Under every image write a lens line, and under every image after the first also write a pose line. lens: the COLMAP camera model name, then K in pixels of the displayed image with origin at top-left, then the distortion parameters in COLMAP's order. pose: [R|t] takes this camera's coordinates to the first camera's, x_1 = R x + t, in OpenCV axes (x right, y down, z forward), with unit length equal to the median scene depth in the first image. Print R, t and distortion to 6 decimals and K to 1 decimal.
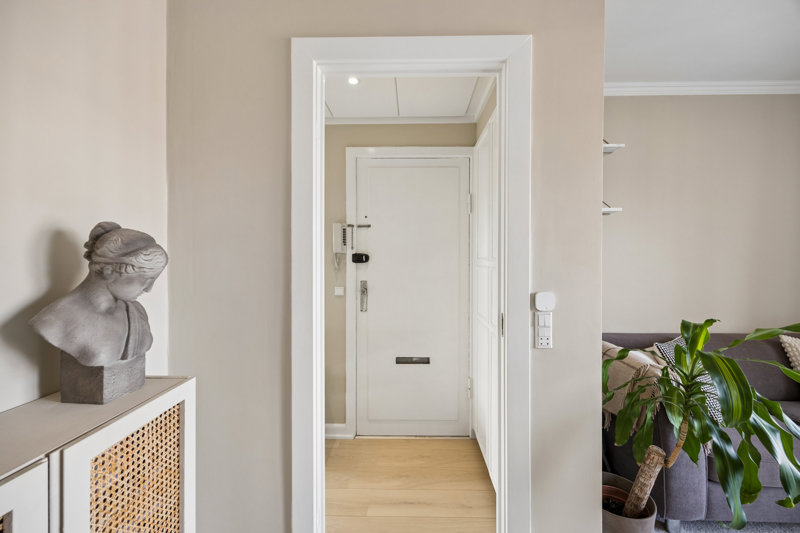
lens RADIAL K [[316.5, 0, 401.0], [0, 316.5, 255.6], [0, 0, 1]] dist [-0.000199, -0.000230]
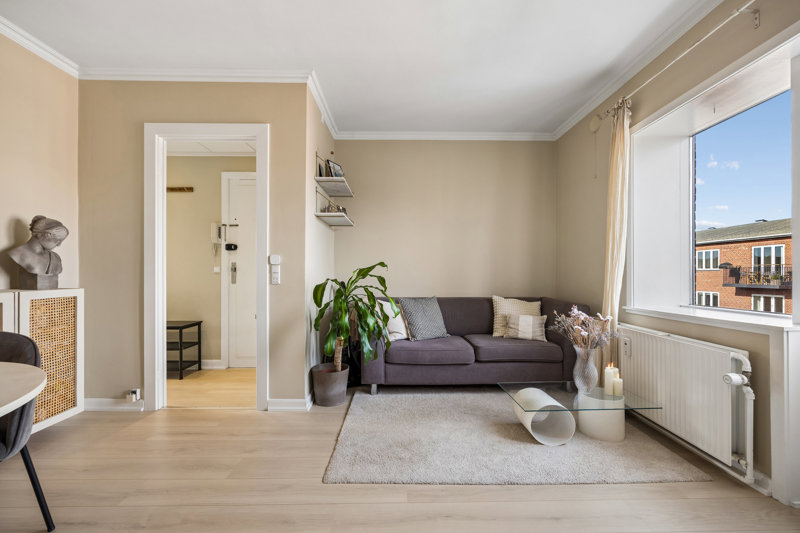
lens RADIAL K [[330.1, 0, 400.0], [0, 330.1, 266.5], [0, 0, 1]] dist [-0.000185, 0.000402]
pose [[0.999562, 0.001525, 0.029546, 1.569106], [-0.001468, 0.999997, -0.001950, 0.255691], [-0.029549, 0.001906, 0.999562, -1.436022]]
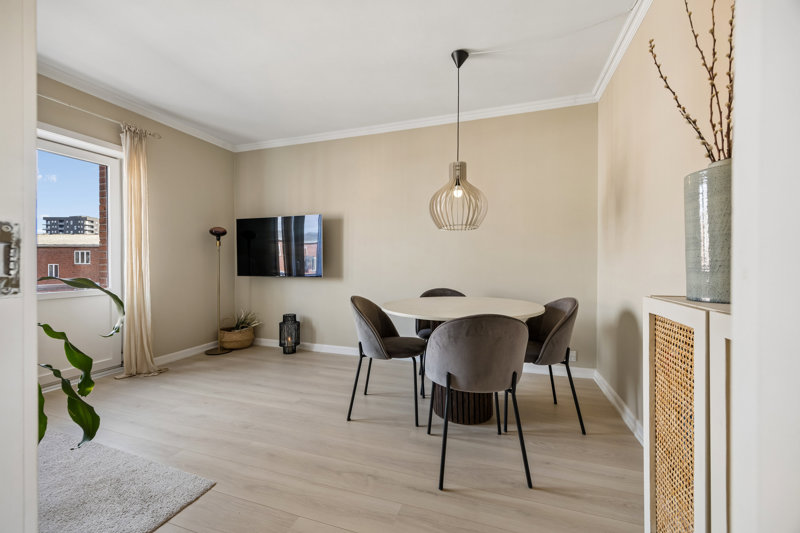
lens RADIAL K [[321.5, 0, 400.0], [0, 321.5, 266.5], [0, 0, 1]] dist [0.000270, -0.000015]
pose [[-0.952921, -0.000789, 0.303217, -0.110695], [-0.002905, 0.999974, -0.006531, 0.298106], [-0.303204, -0.007104, -0.952899, 1.504153]]
